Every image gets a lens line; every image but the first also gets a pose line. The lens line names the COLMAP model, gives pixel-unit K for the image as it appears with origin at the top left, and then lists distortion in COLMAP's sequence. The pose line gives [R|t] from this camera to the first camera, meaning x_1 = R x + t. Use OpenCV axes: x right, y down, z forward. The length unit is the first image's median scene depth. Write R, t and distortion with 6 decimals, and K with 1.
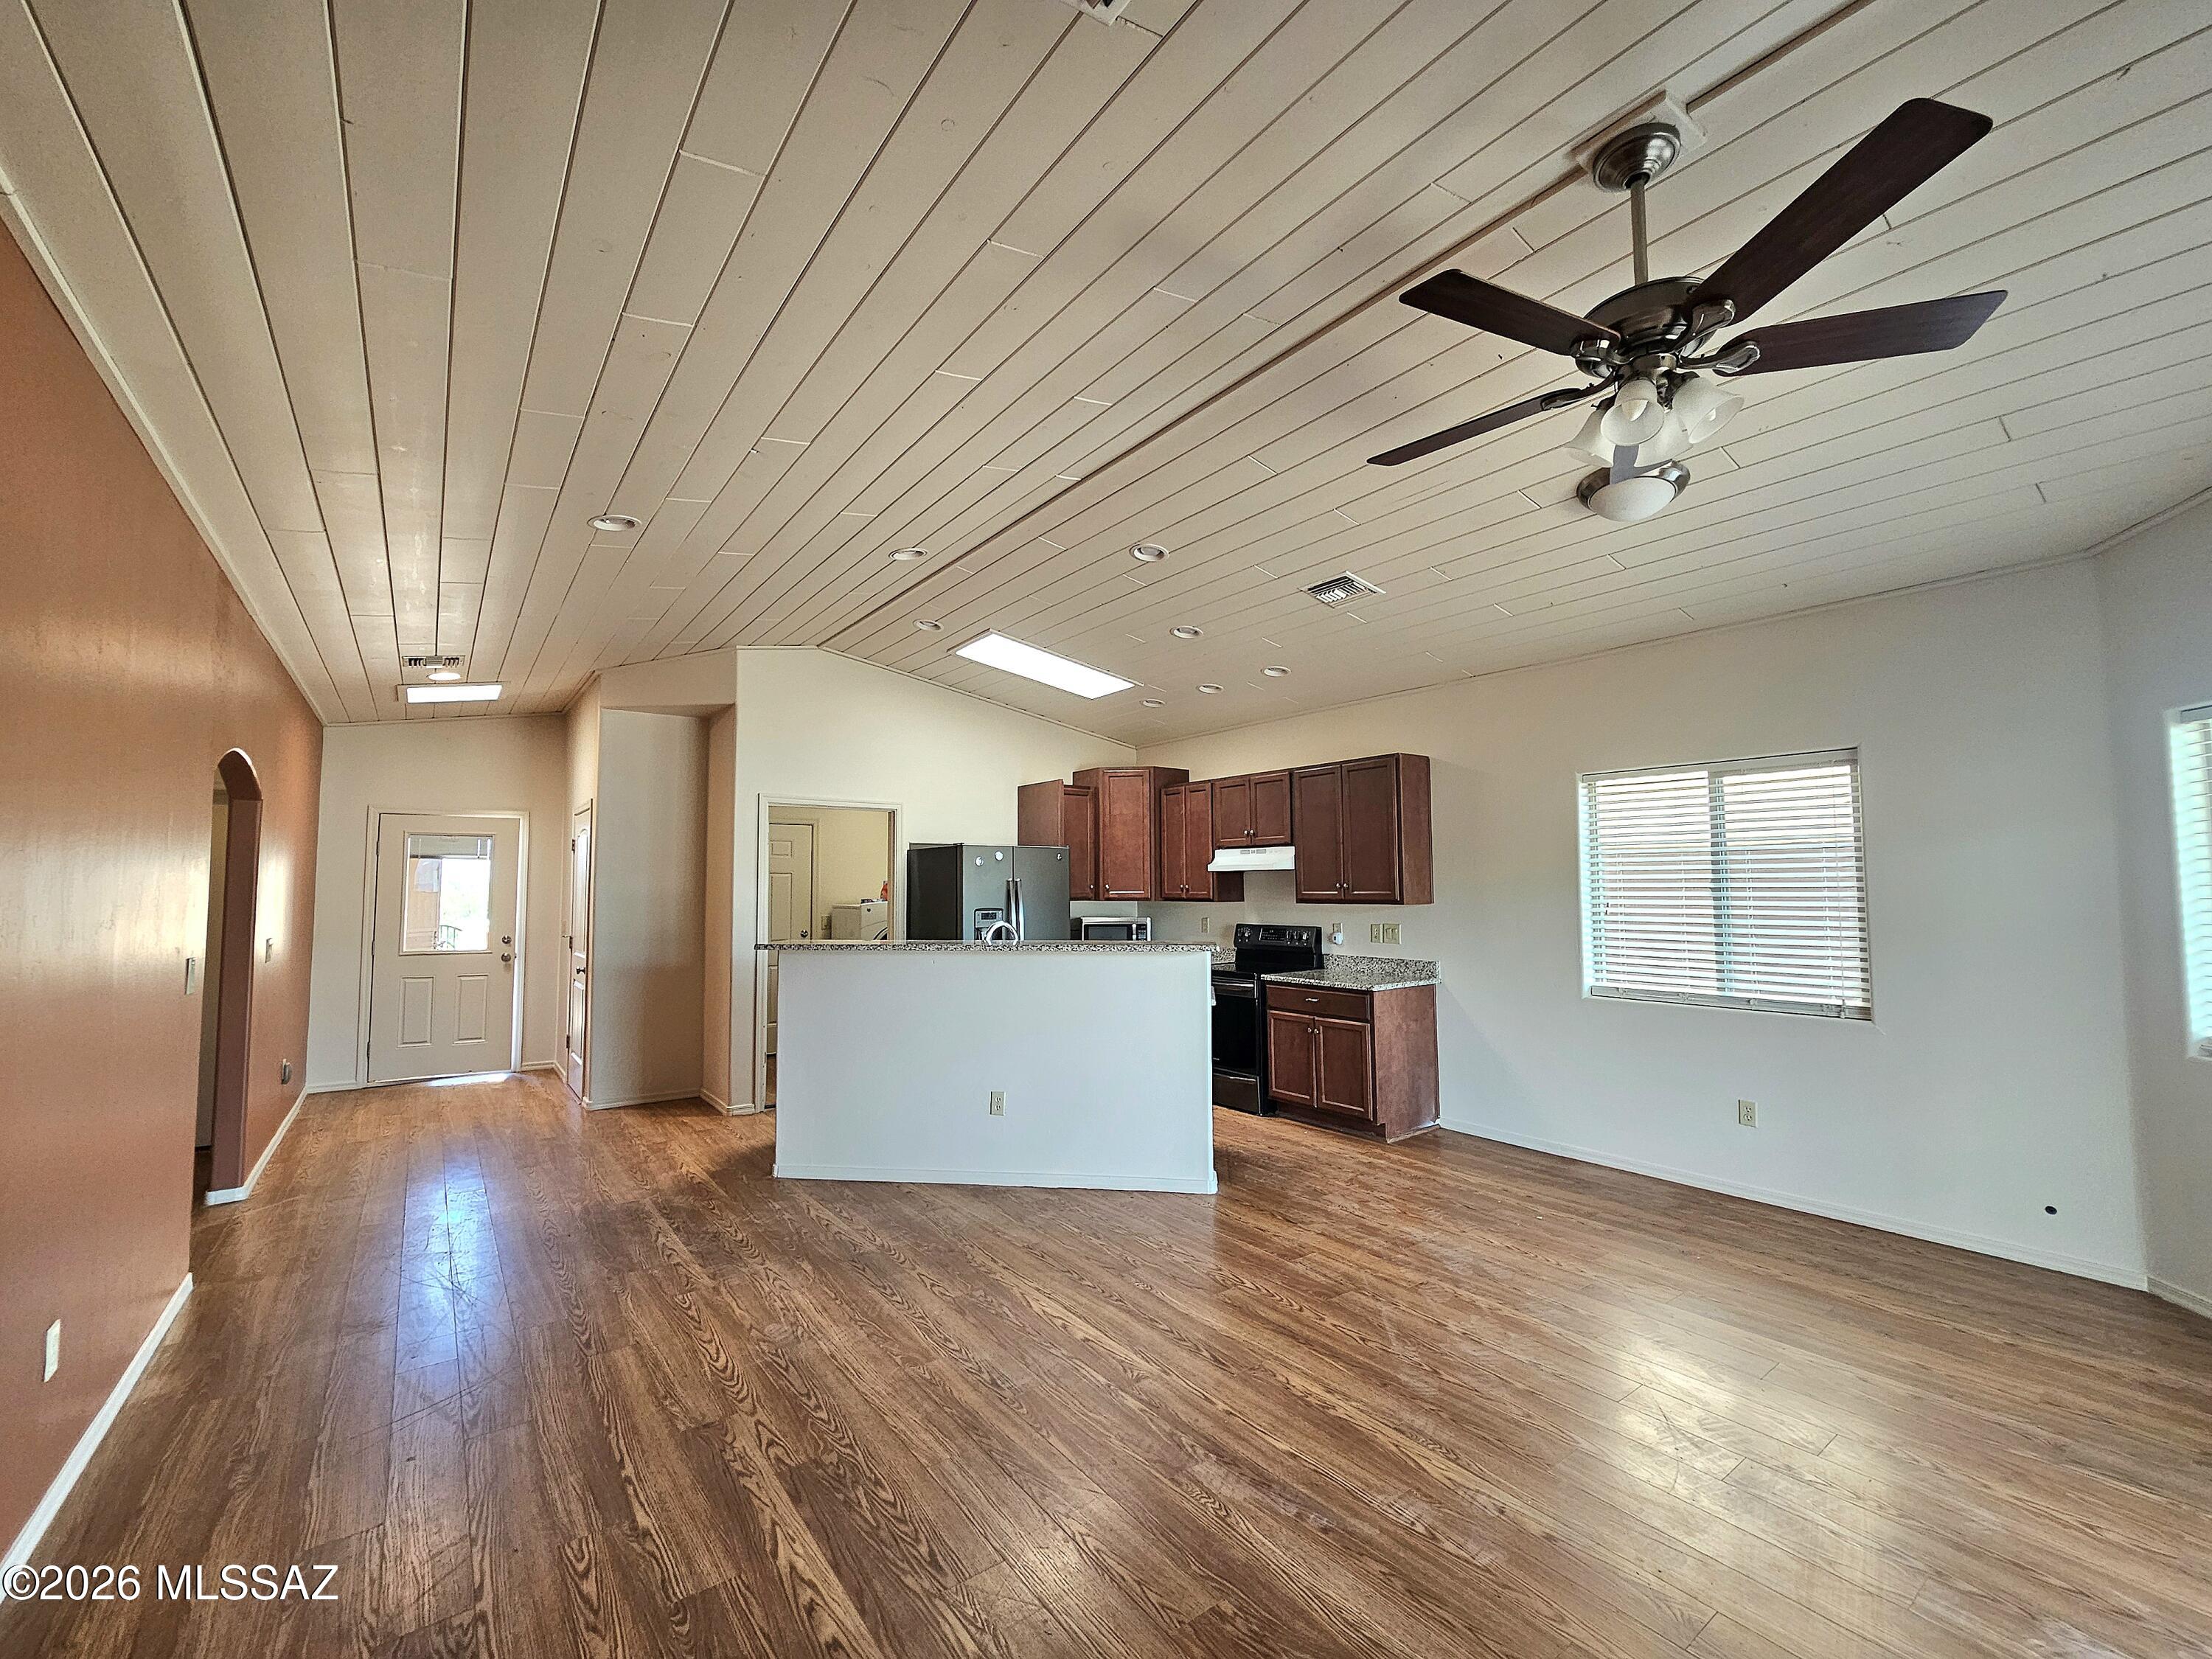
lens RADIAL K [[914.4, 0, 1091.4], [0, 914.4, 838.3], [0, 0, 1]] dist [-0.000114, 0.000012]
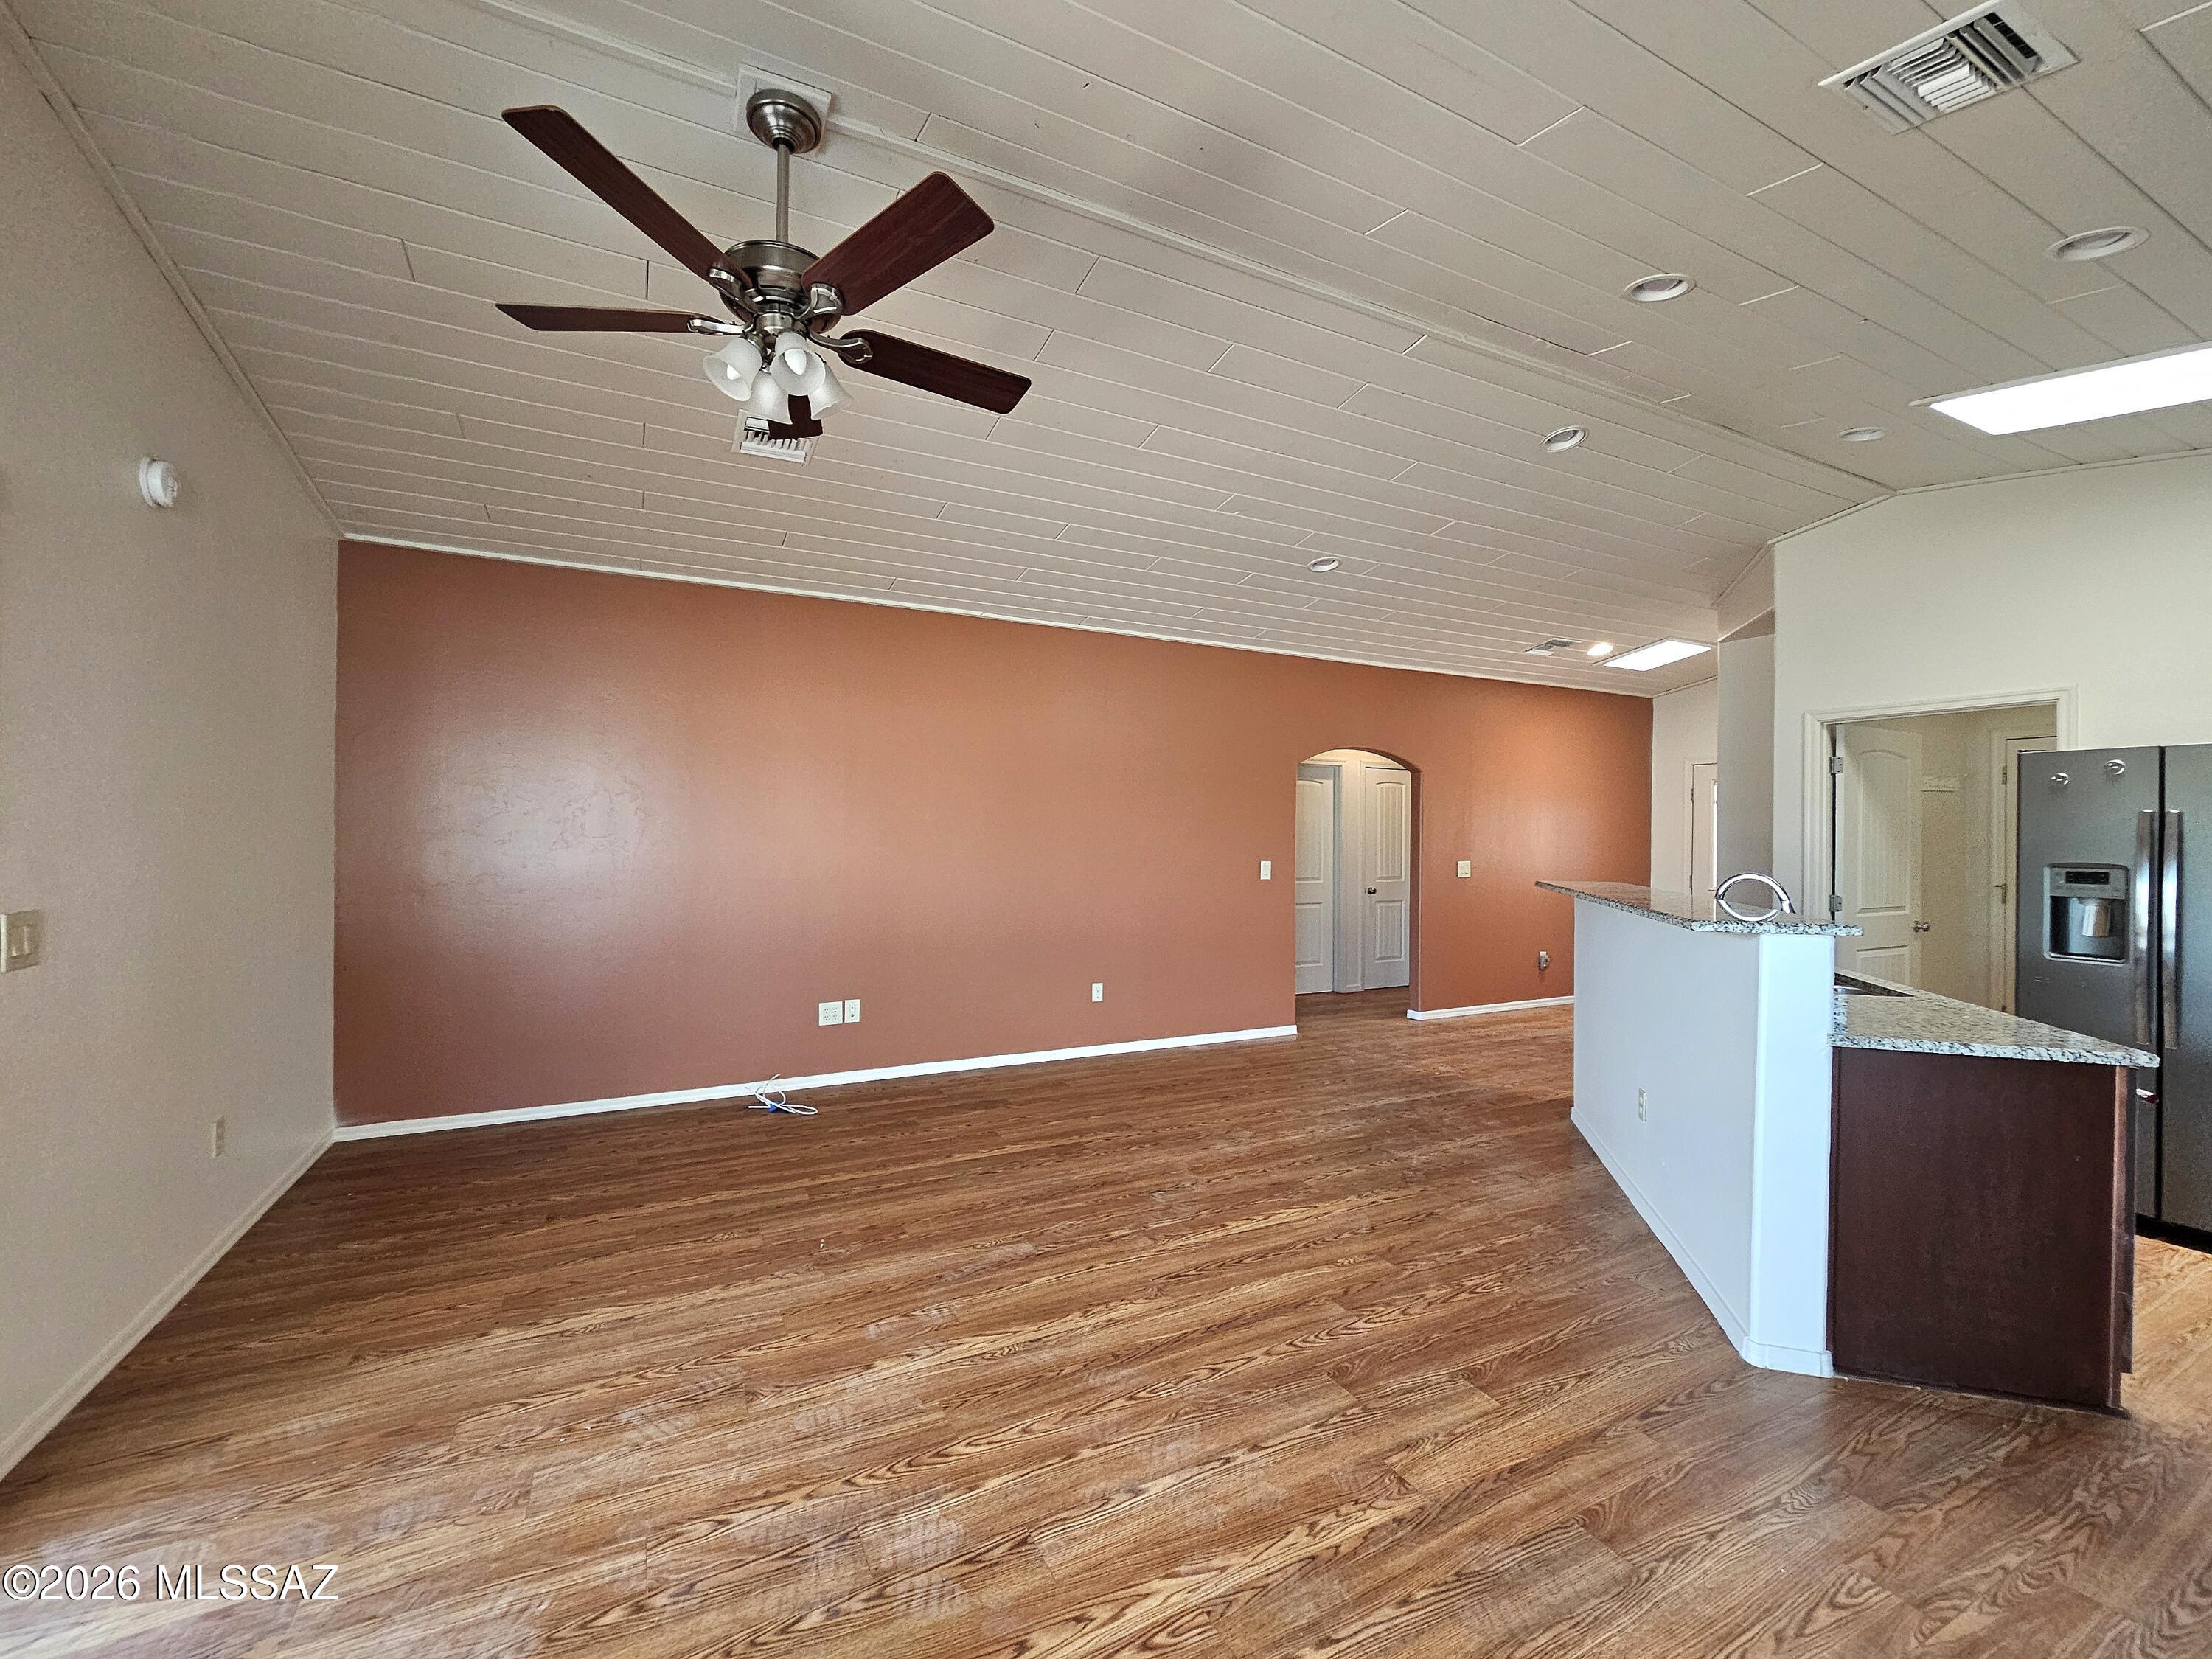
lens RADIAL K [[914.4, 0, 1096.4], [0, 914.4, 849.5], [0, 0, 1]] dist [-0.000114, 0.000012]
pose [[-0.164777, 0.019976, -0.986128, 0.709101], [0.043935, 0.998951, 0.012894, 0.044259], [0.985352, -0.041201, -0.165482, 0.670790]]
